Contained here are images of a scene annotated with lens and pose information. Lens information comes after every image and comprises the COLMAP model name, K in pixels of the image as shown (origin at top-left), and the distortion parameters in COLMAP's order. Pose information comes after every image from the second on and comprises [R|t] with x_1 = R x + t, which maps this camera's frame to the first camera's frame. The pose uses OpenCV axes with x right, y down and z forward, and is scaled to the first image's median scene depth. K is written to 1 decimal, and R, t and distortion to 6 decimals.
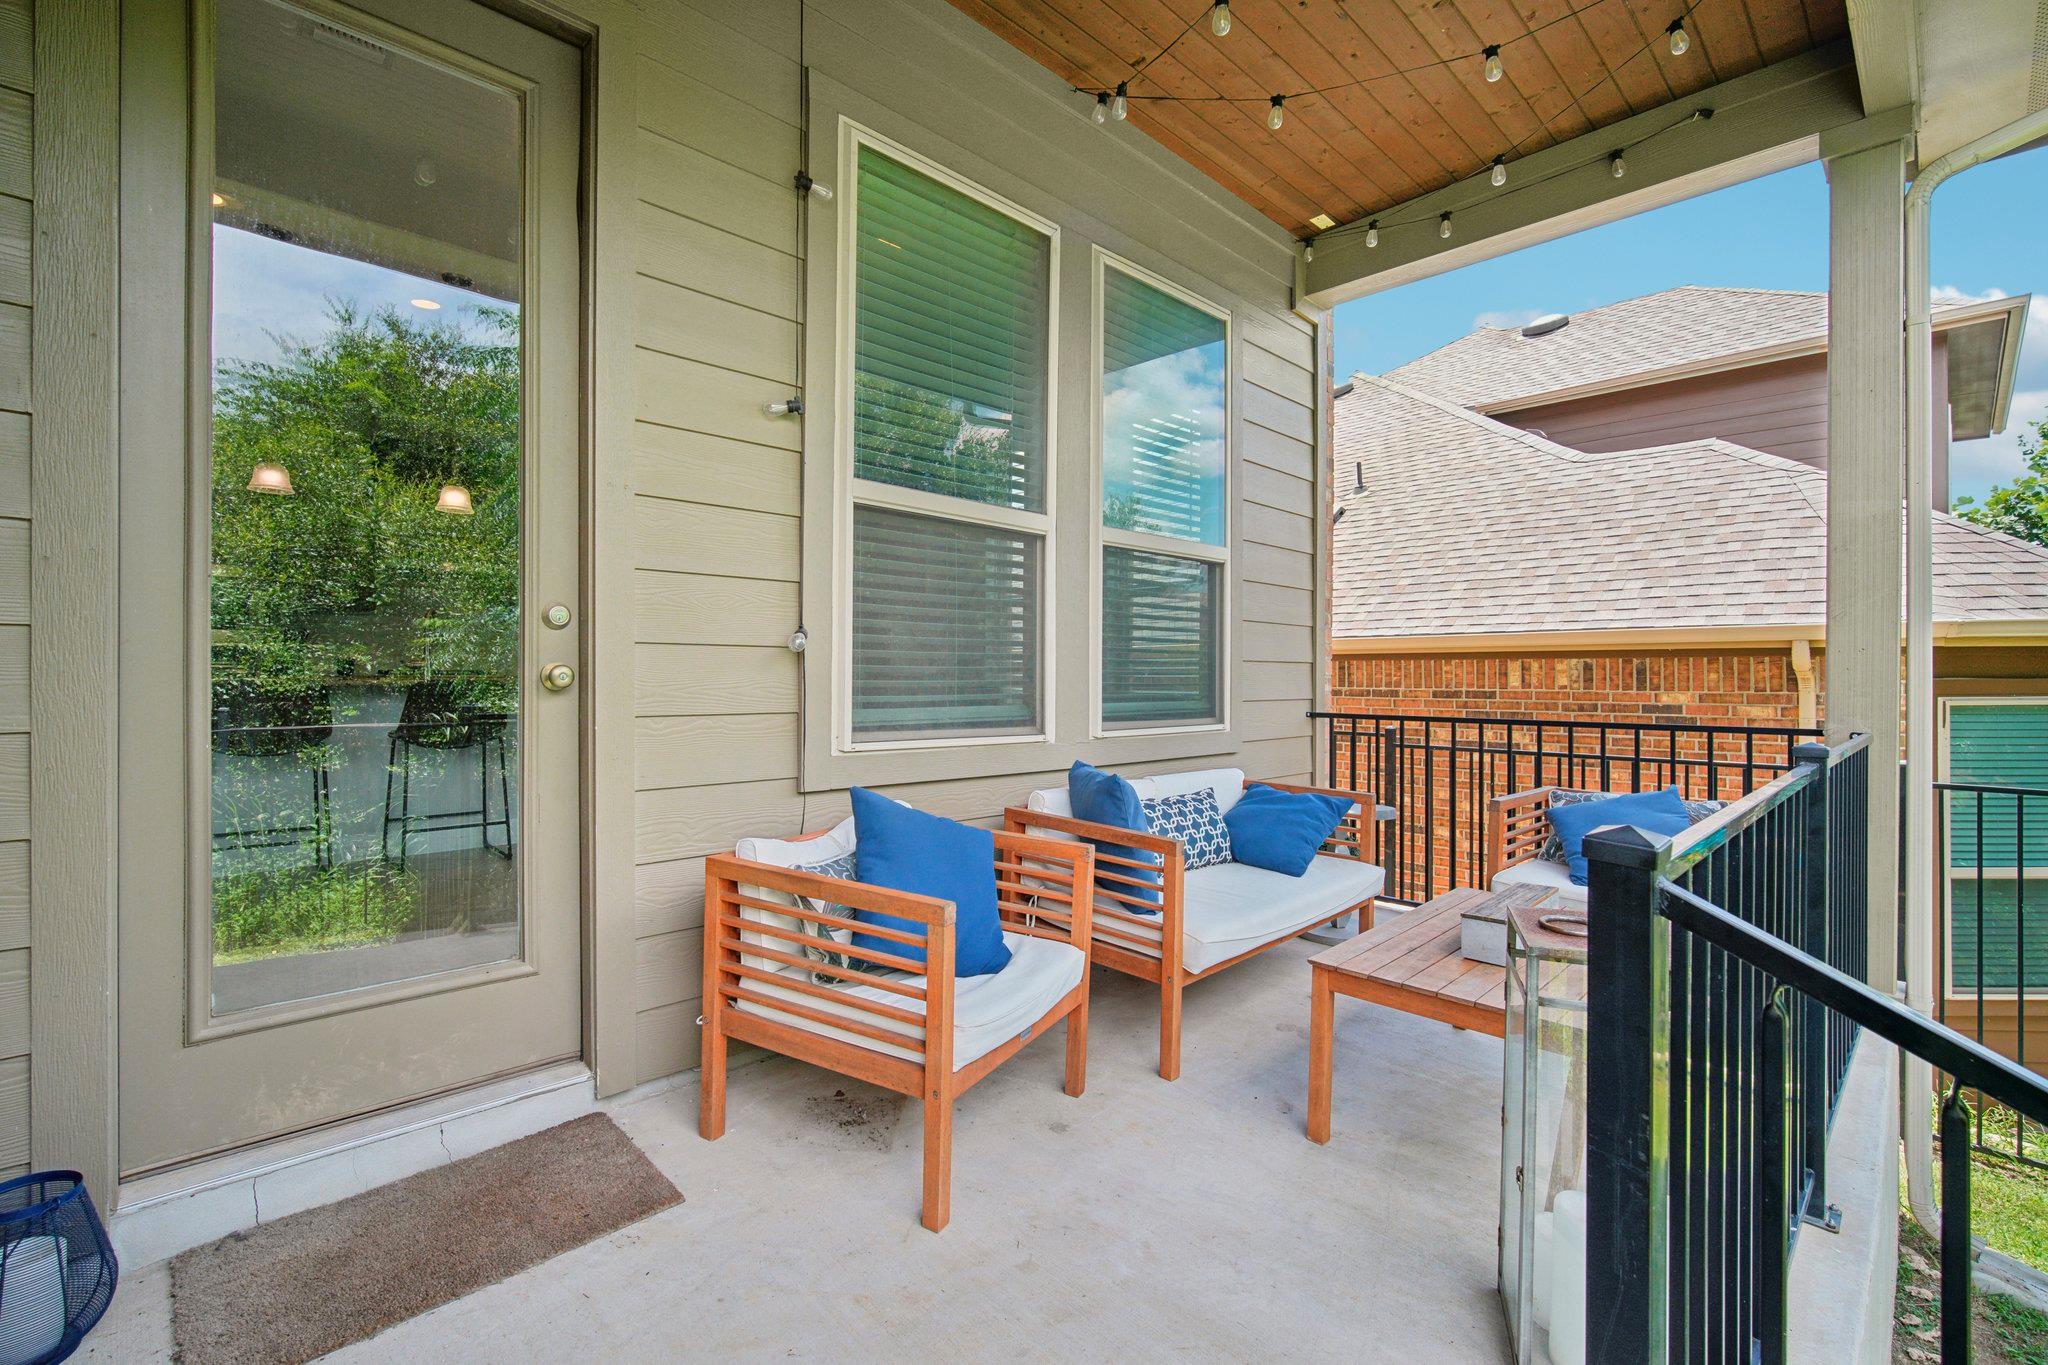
lens RADIAL K [[900.3, 0, 1034.2], [0, 900.3, 675.7], [0, 0, 1]] dist [-0.002869, -0.000169]
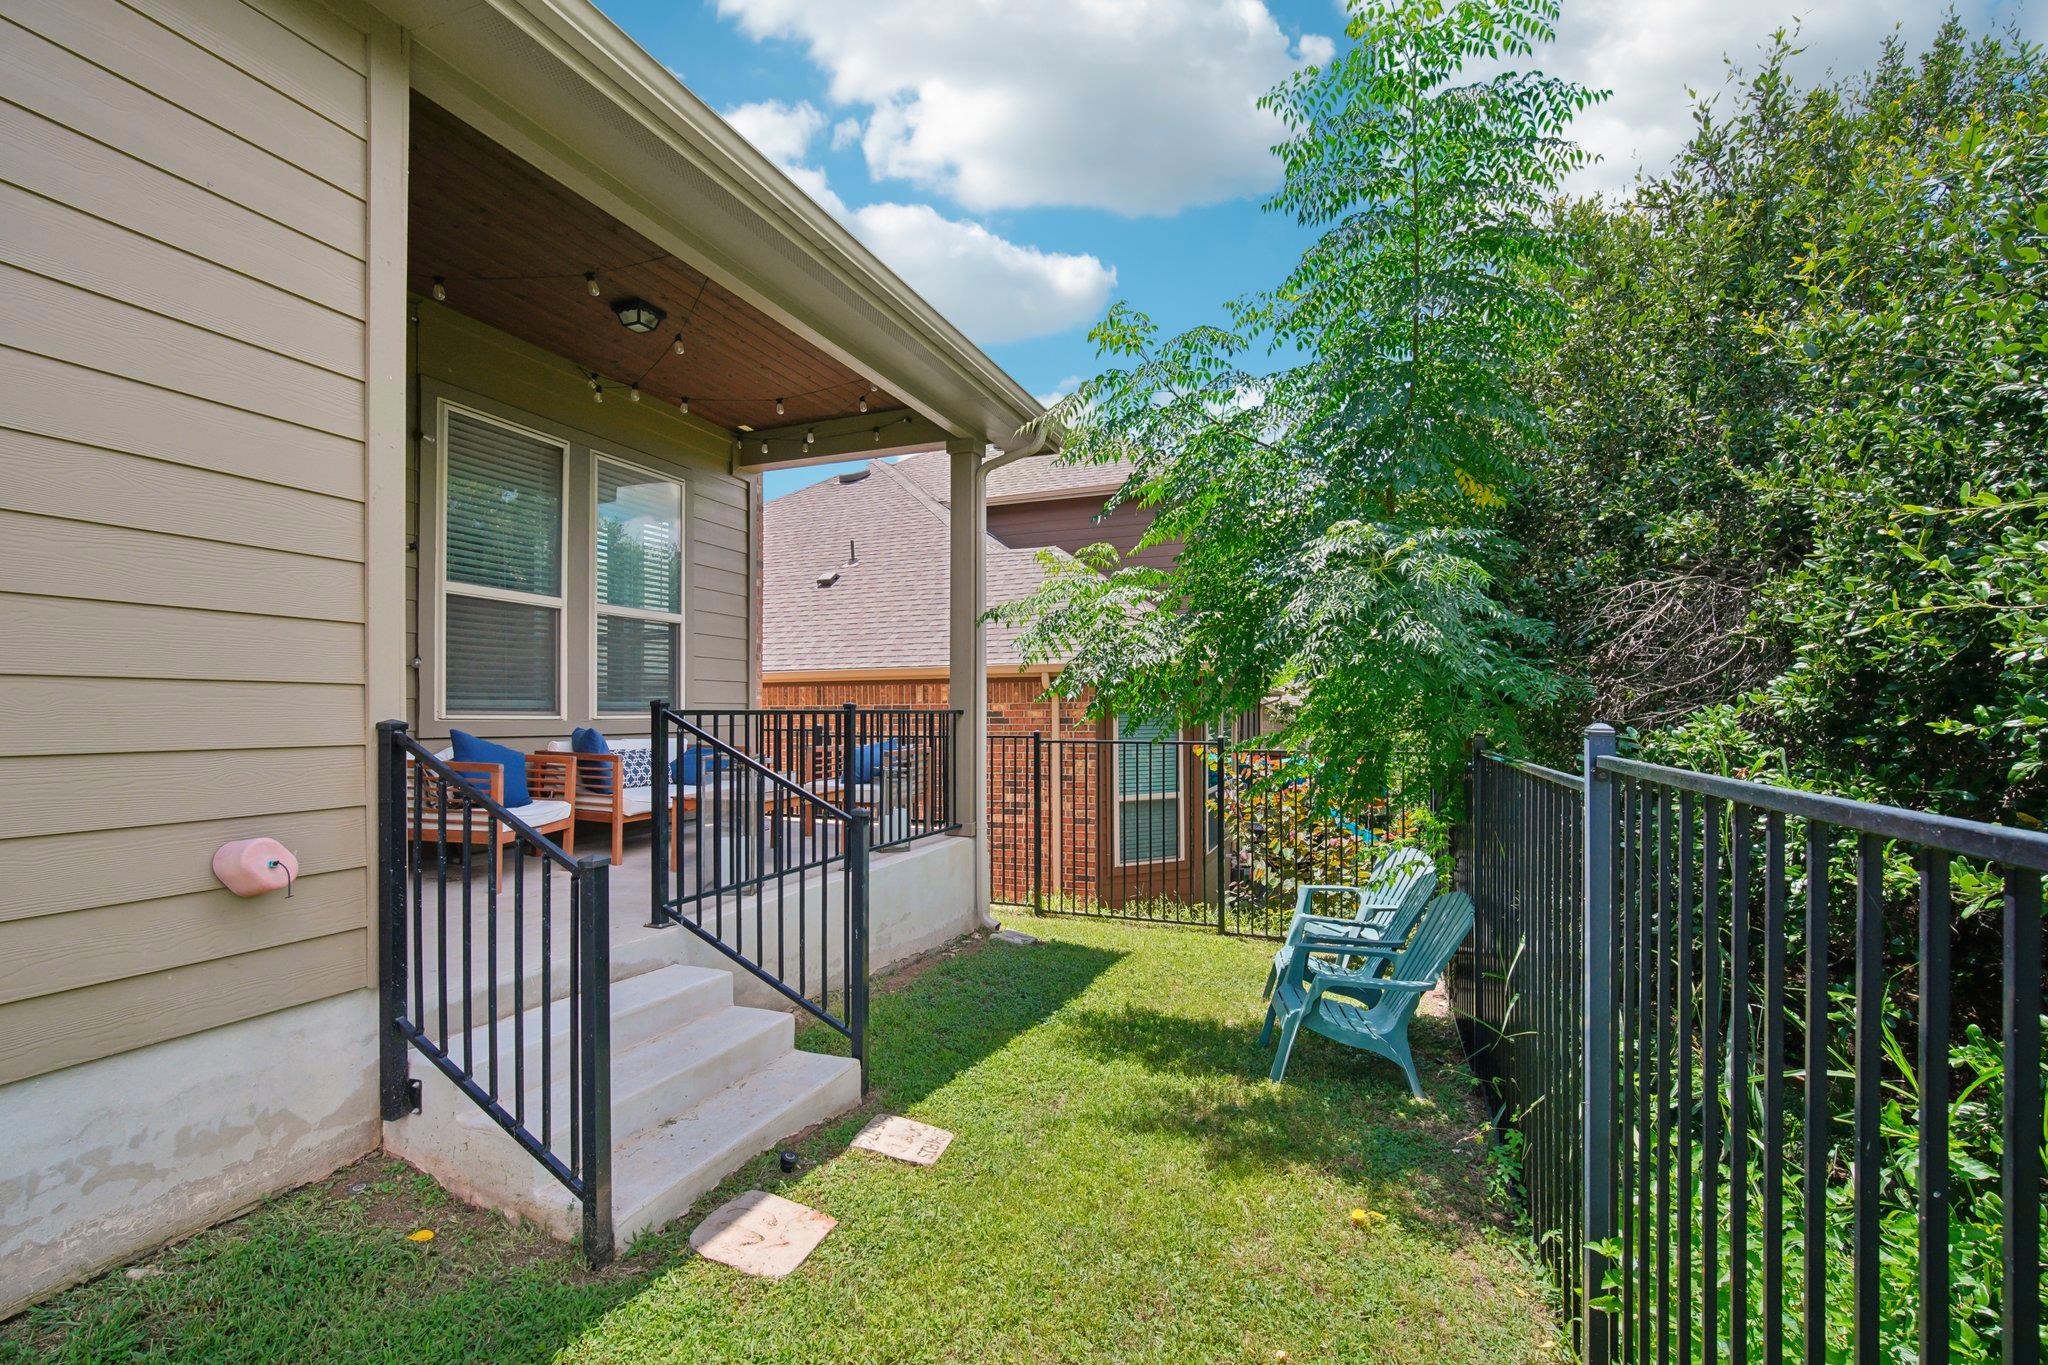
lens RADIAL K [[900.3, 0, 1006.3], [0, 900.3, 701.4], [0, 0, 1]] dist [-0.002869, -0.000169]
pose [[0.915484, -0.005285, 0.402320, 0.059198], [0.010574, 0.999884, -0.010925, 0.036067], [-0.402216, 0.014256, 0.915434, -0.594667]]
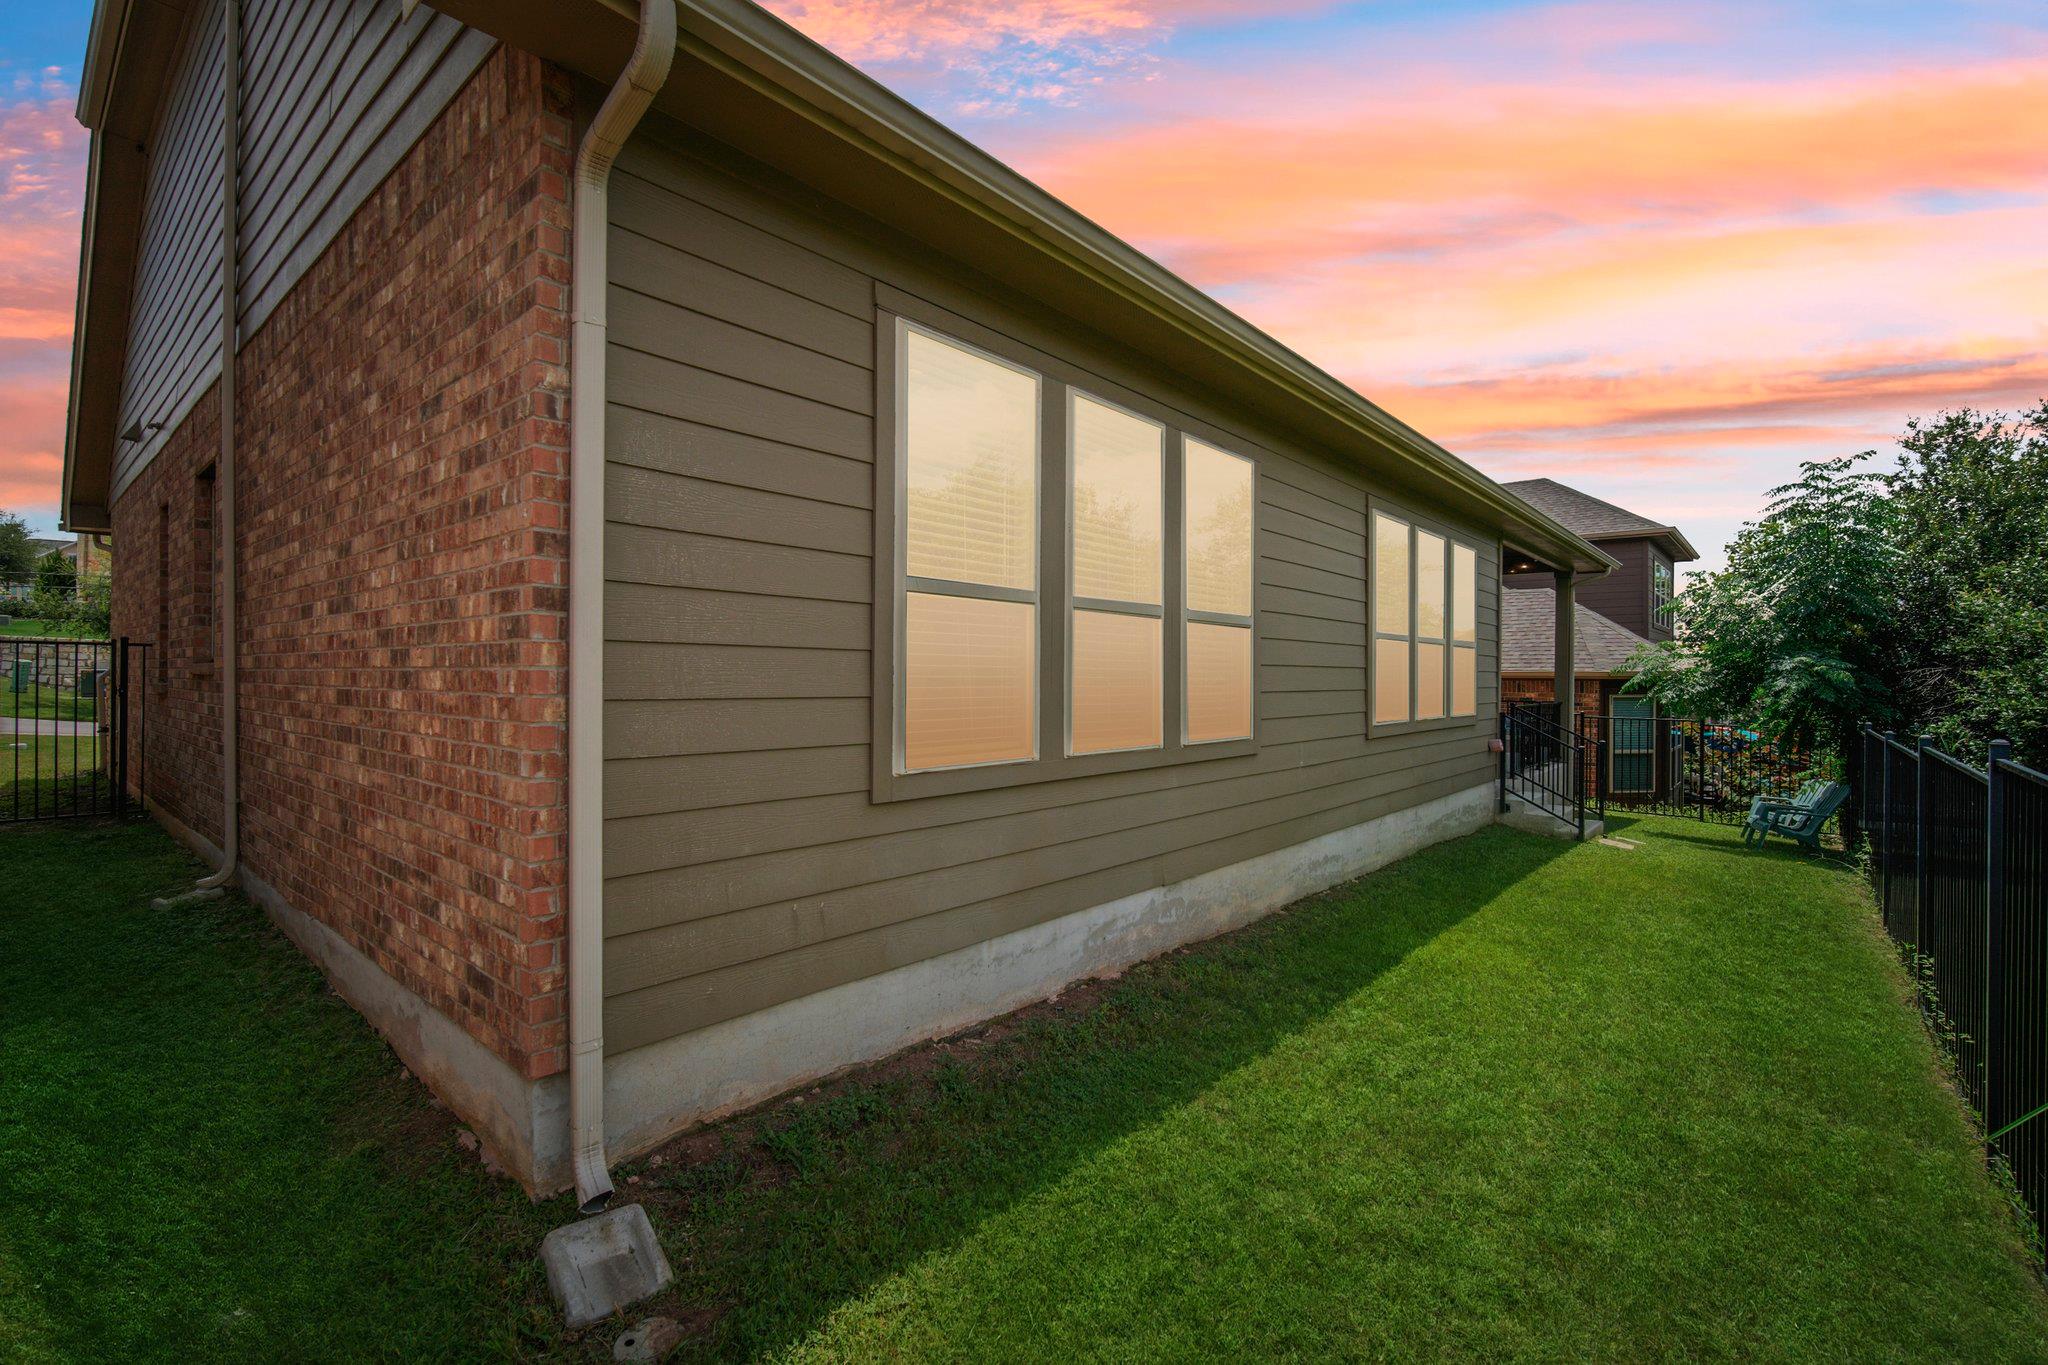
lens RADIAL K [[900.3, 0, 1022.1], [0, 900.3, 675.3], [0, 0, 1]] dist [-0.002869, -0.000169]
pose [[0.996129, 0.003314, 0.087838, -2.111036], [-0.003785, 0.999979, 0.005195, -0.104214], [-0.087819, -0.005507, 0.996121, -2.670553]]
